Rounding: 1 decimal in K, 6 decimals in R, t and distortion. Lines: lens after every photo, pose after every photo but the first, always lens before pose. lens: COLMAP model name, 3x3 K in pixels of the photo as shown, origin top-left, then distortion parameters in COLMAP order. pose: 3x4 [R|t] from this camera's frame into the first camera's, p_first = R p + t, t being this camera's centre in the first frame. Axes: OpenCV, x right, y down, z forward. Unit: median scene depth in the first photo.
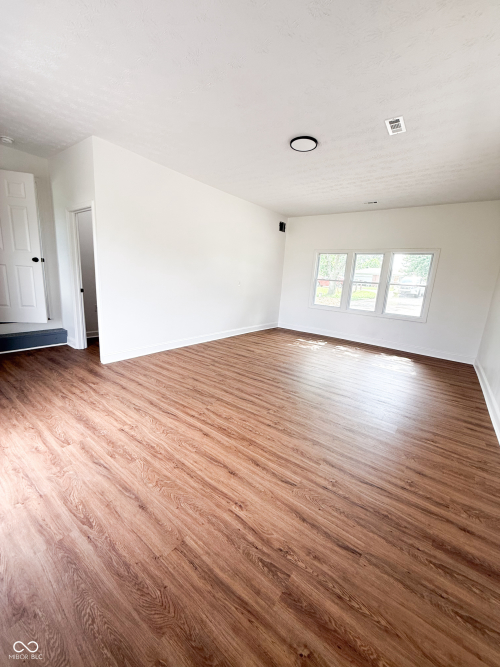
lens RADIAL K [[264.4, 0, 253.6], [0, 264.4, 334.3], [0, 0, 1]] dist [-0.001282, 0.000848]
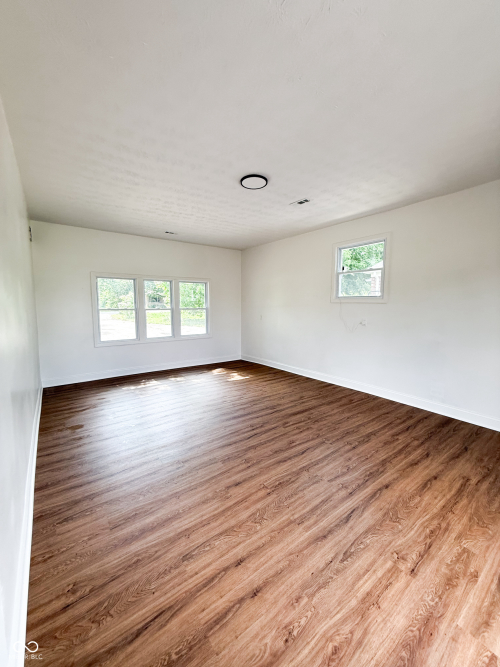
lens RADIAL K [[264.4, 0, 250.4], [0, 264.4, 331.6], [0, 0, 1]] dist [-0.001282, 0.000848]
pose [[0.293637, -0.157852, 0.942794, -0.933207], [0.223249, 0.970322, 0.092929, -0.292490], [-0.929482, 0.183190, 0.320163, 0.871283]]
